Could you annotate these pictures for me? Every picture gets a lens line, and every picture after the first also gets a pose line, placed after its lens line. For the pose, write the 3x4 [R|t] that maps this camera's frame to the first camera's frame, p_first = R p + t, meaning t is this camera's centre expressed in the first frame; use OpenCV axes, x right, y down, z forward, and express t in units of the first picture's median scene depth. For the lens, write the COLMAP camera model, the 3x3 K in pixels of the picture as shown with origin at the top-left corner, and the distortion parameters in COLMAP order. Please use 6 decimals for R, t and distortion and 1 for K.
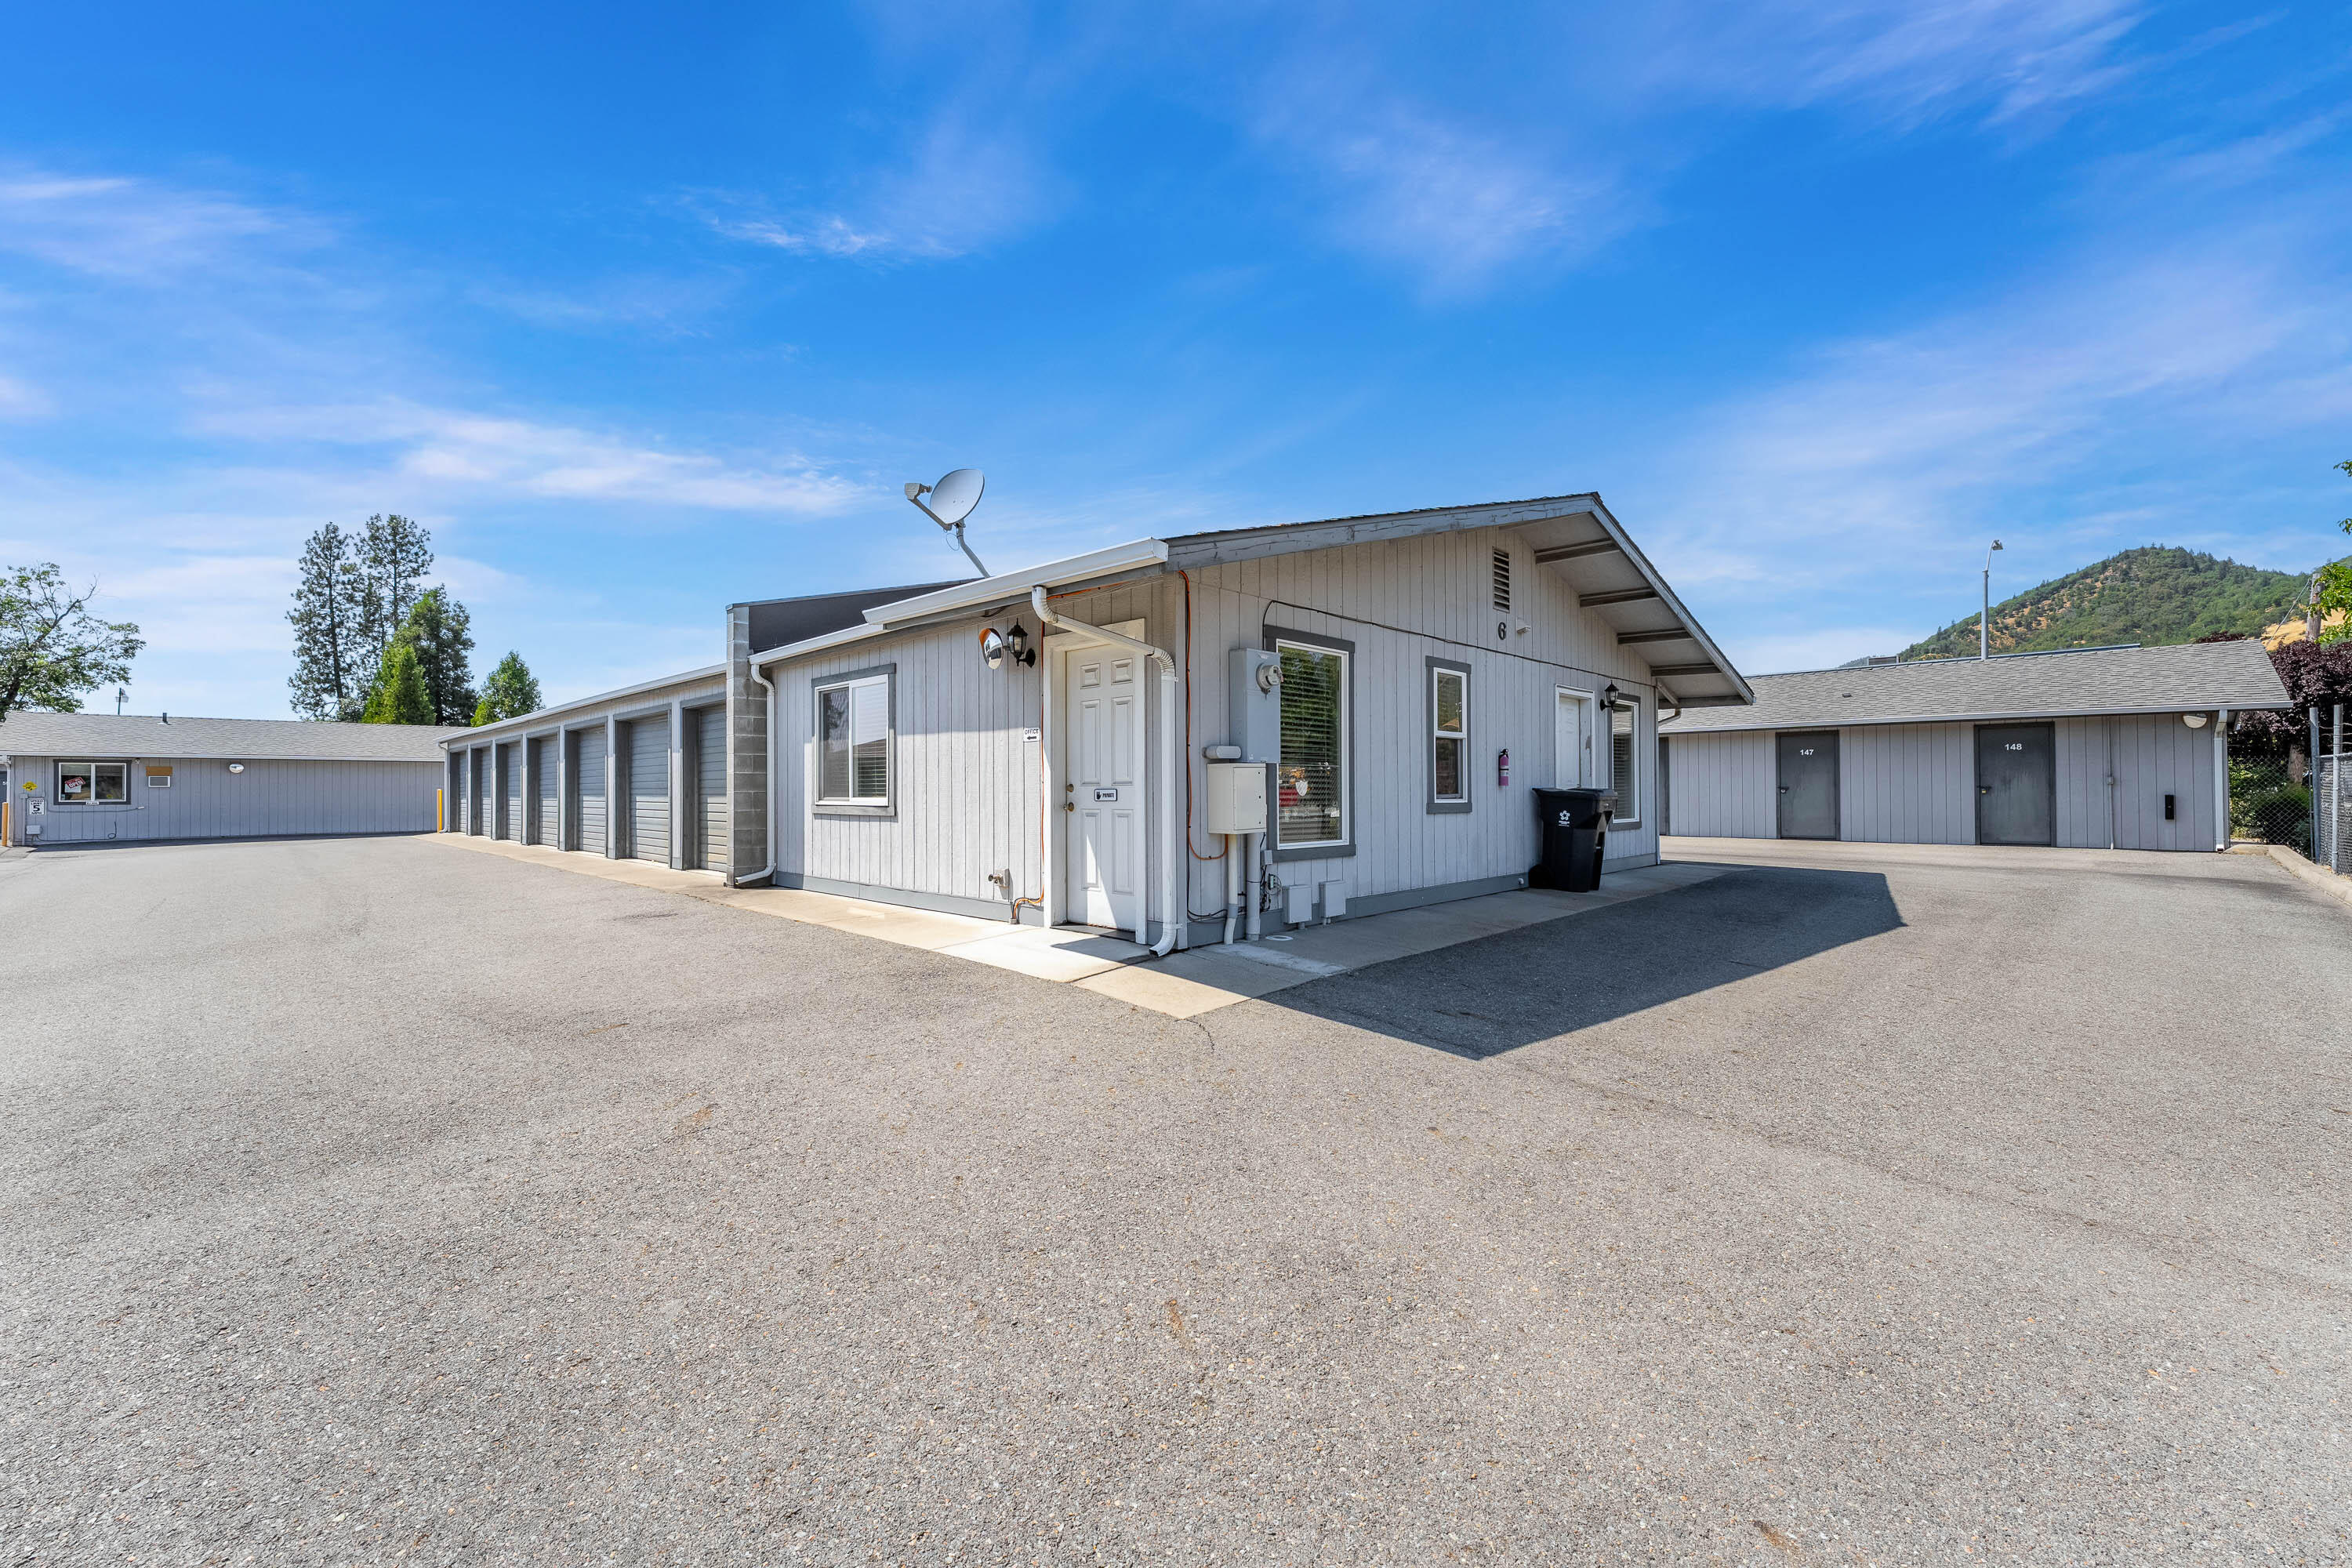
lens RADIAL K [[953.0, 0, 1138.0], [0, 953.0, 784.4], [0, 0, 1]] dist [-0.002196, -0.000056]
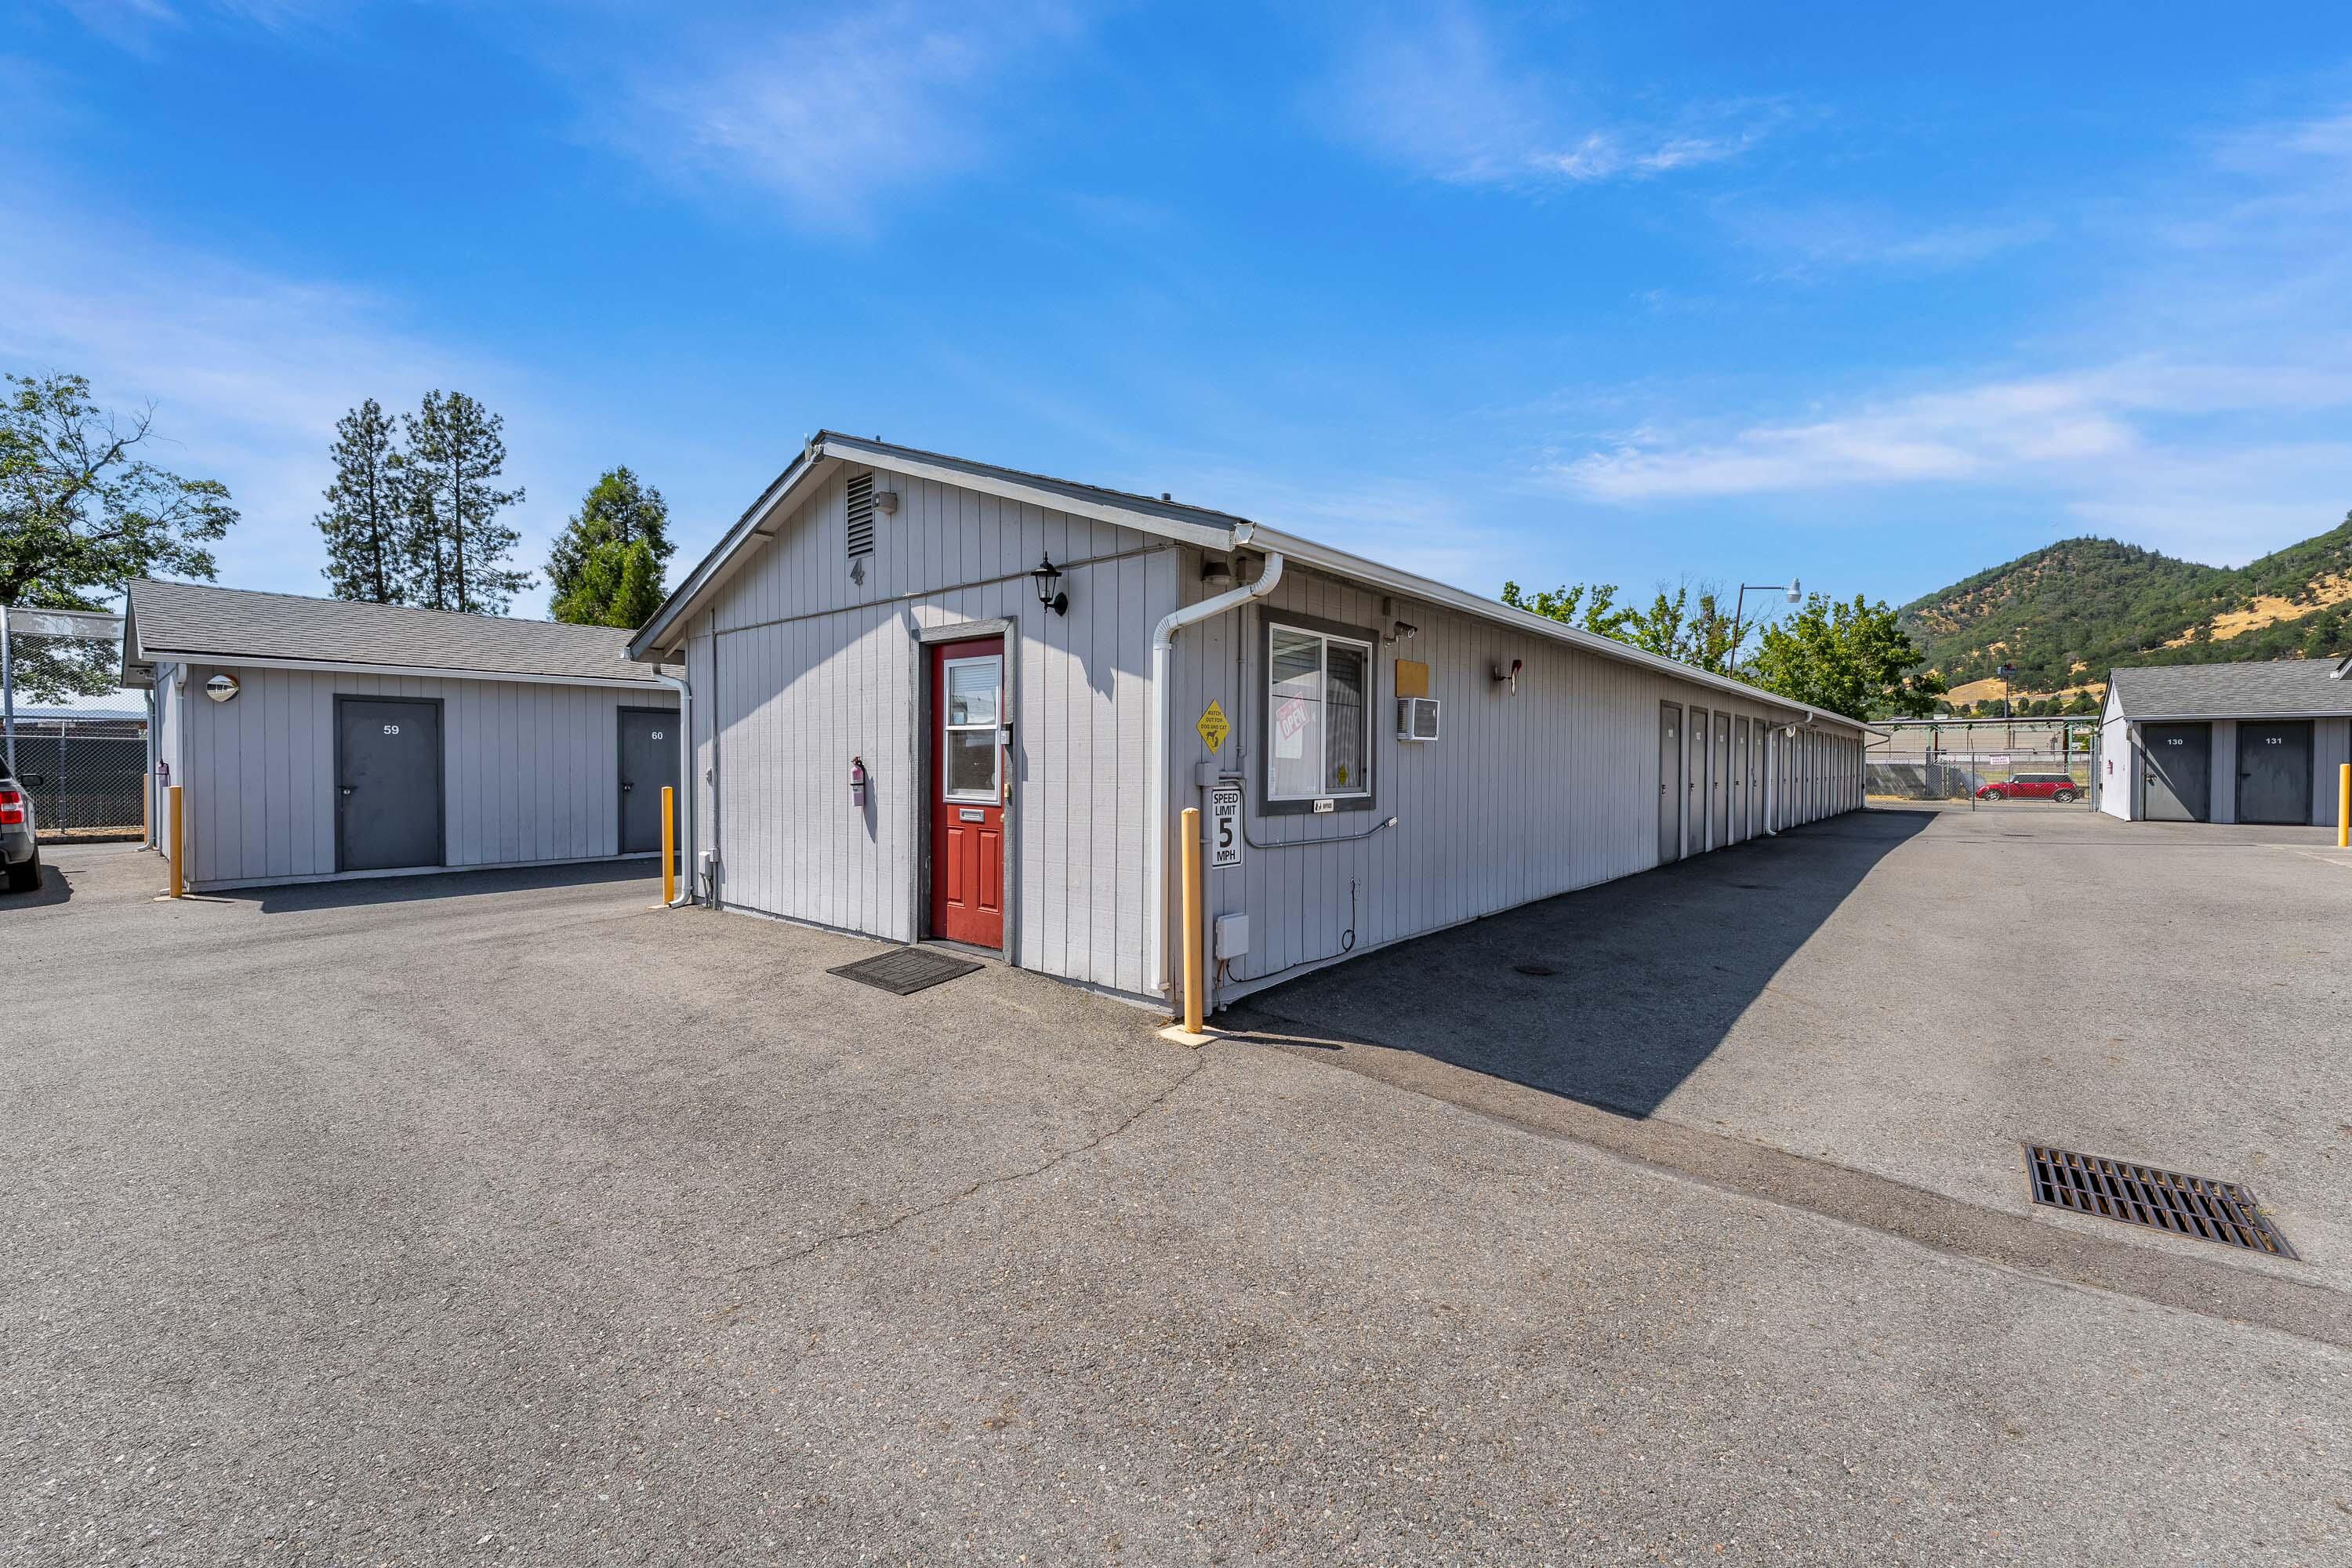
lens RADIAL K [[953.0, 0, 1135.1], [0, 953.0, 789.9], [0, 0, 1]] dist [-0.002196, -0.000056]
pose [[0.996743, 0.003423, 0.080573, -0.307194], [-0.005846, 0.999537, 0.029856, 0.006079], [-0.080434, -0.030230, 0.996301, 0.196588]]
